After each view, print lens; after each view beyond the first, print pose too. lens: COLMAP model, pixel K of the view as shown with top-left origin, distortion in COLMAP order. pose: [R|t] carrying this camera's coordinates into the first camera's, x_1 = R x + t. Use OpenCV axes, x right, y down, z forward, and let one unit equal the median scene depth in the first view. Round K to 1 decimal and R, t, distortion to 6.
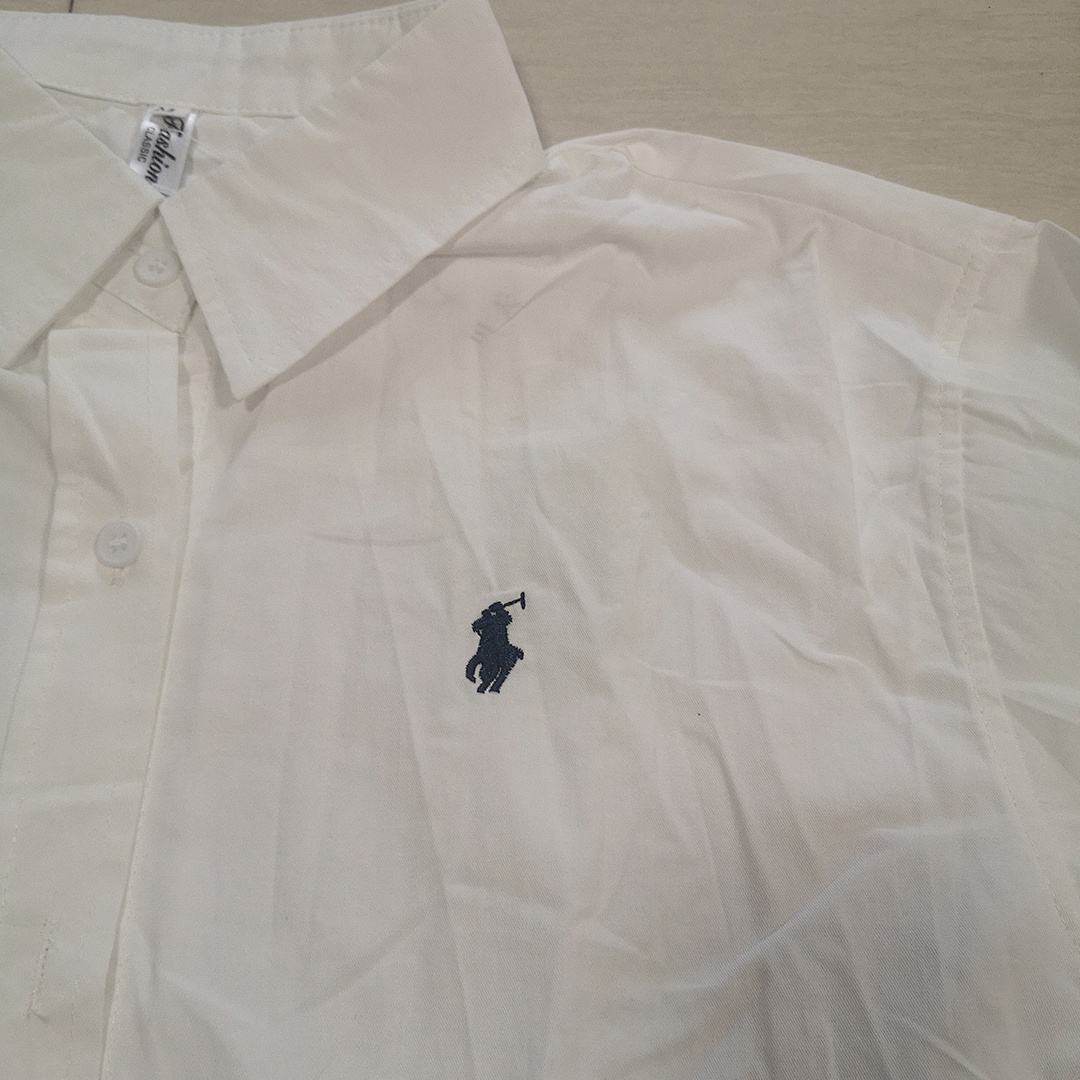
lens RADIAL K [[1113.3, 0, 540.0], [0, 1113.3, 540.0], [0, 0, 1]] dist [0.062423, -0.110910]
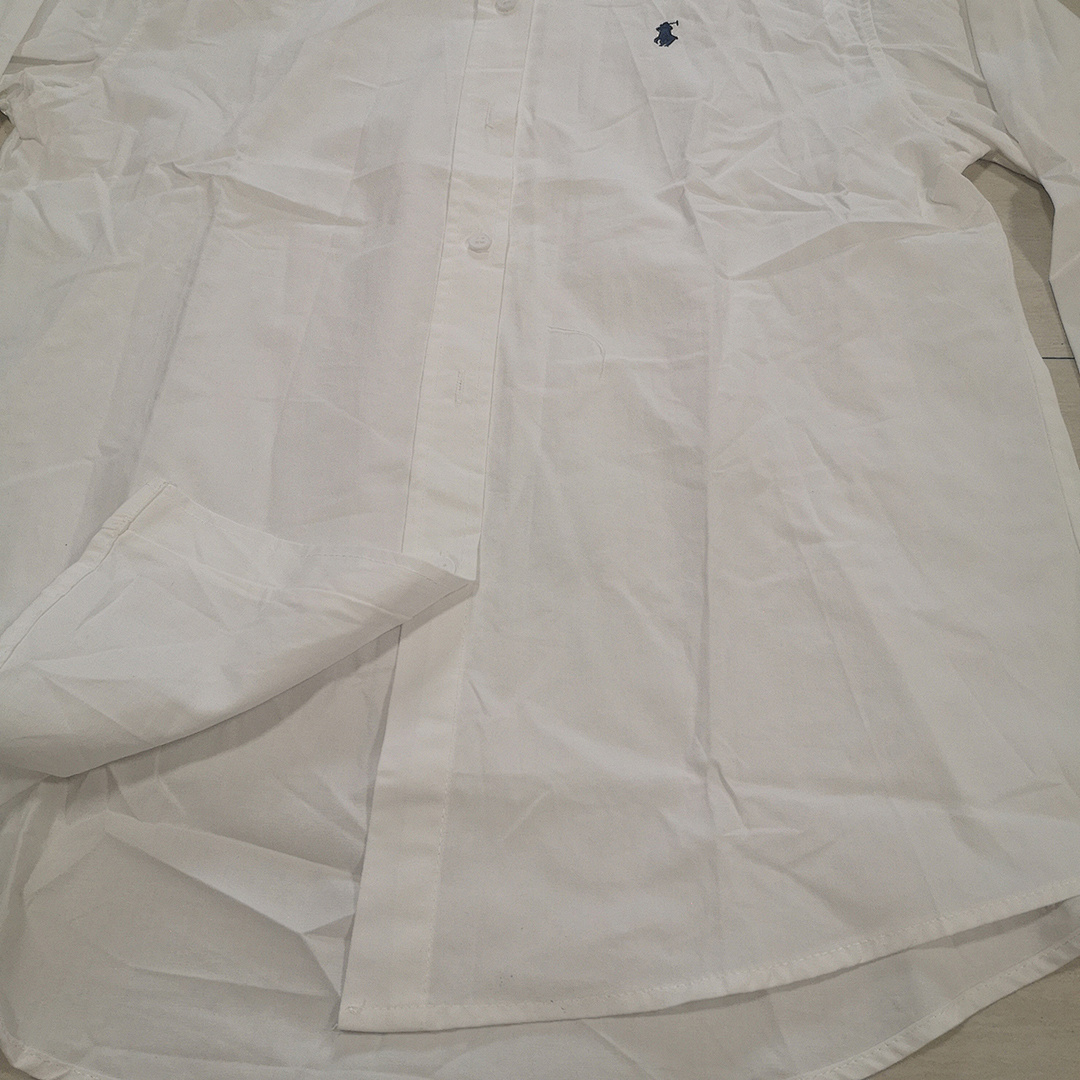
lens RADIAL K [[1093.7, 0, 540.0], [0, 1093.7, 540.0], [0, 0, 1]] dist [0.073676, -0.120841]
pose [[0.998223, 0.023824, -0.054614, -0.147184], [-0.032636, 0.985480, -0.166623, 1.486365], [0.049851, 0.168109, 0.984507, -1.090747]]
